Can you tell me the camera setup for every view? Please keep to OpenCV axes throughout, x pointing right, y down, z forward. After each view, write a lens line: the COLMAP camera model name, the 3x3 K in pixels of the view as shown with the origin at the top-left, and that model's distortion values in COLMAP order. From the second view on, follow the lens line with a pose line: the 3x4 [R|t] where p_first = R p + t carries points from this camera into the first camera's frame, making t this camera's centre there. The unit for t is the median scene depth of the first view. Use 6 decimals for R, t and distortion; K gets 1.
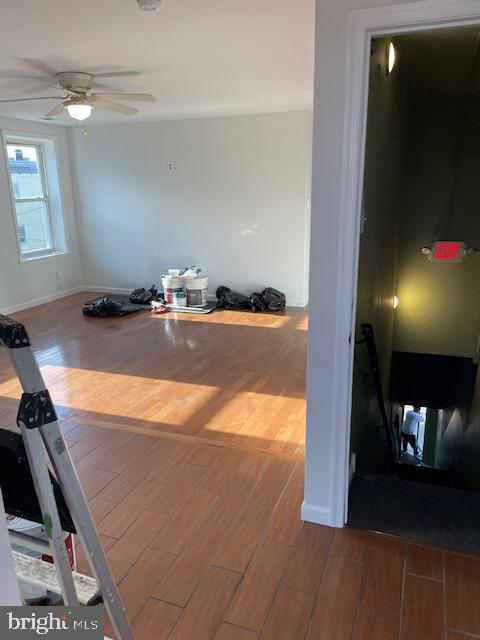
lens RADIAL K [[485.4, 0, 239.0], [0, 485.4, 322.8], [0, 0, 1]] dist [0.096527, -0.108285]
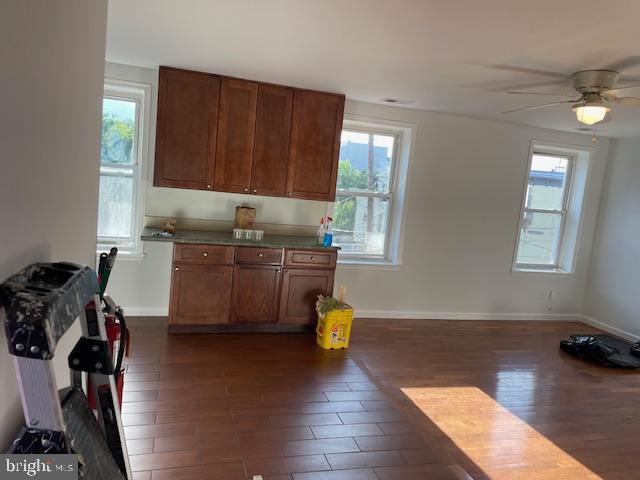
lens RADIAL K [[485.4, 0, 322.4], [0, 485.4, 230.8], [0, 0, 1]] dist [0.096527, -0.108285]
pose [[0.615584, 0.163499, -0.770925, 0.048886], [-0.317673, 0.946725, -0.052879, -0.031923], [0.721208, 0.277454, 0.634728, 0.120975]]
